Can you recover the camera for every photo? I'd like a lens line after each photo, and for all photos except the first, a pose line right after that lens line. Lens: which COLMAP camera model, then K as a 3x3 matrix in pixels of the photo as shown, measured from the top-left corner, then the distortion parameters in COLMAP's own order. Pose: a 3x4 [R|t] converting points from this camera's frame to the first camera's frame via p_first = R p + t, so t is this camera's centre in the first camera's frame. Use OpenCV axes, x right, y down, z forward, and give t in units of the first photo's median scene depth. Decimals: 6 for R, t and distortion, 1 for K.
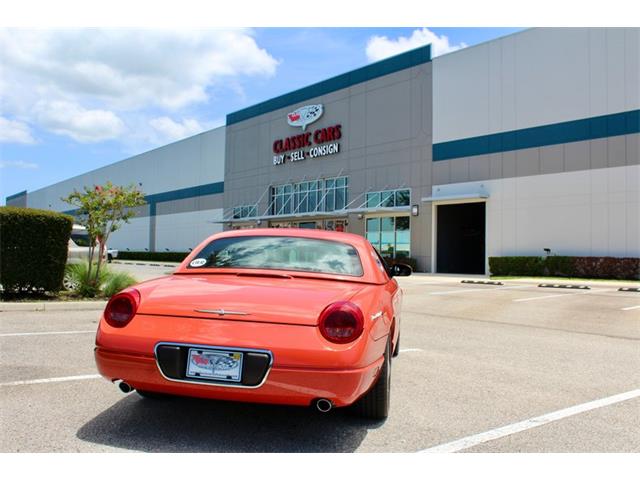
lens RADIAL K [[584.8, 0, 320.0], [0, 584.8, 240.0], [0, 0, 1]] dist [-0.095916, 0.010155]
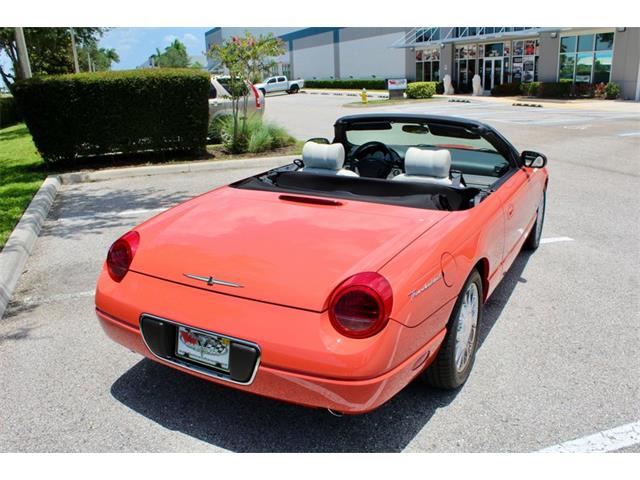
lens RADIAL K [[575.2, 0, 320.0], [0, 575.2, 240.0], [0, 0, 1]] dist [-0.170467, 0.188137]
pose [[0.944083, 0.044910, -0.326634, 0.063323], [0.057713, 0.952874, 0.297825, -0.042999], [0.324617, -0.300023, 0.897001, 0.114092]]
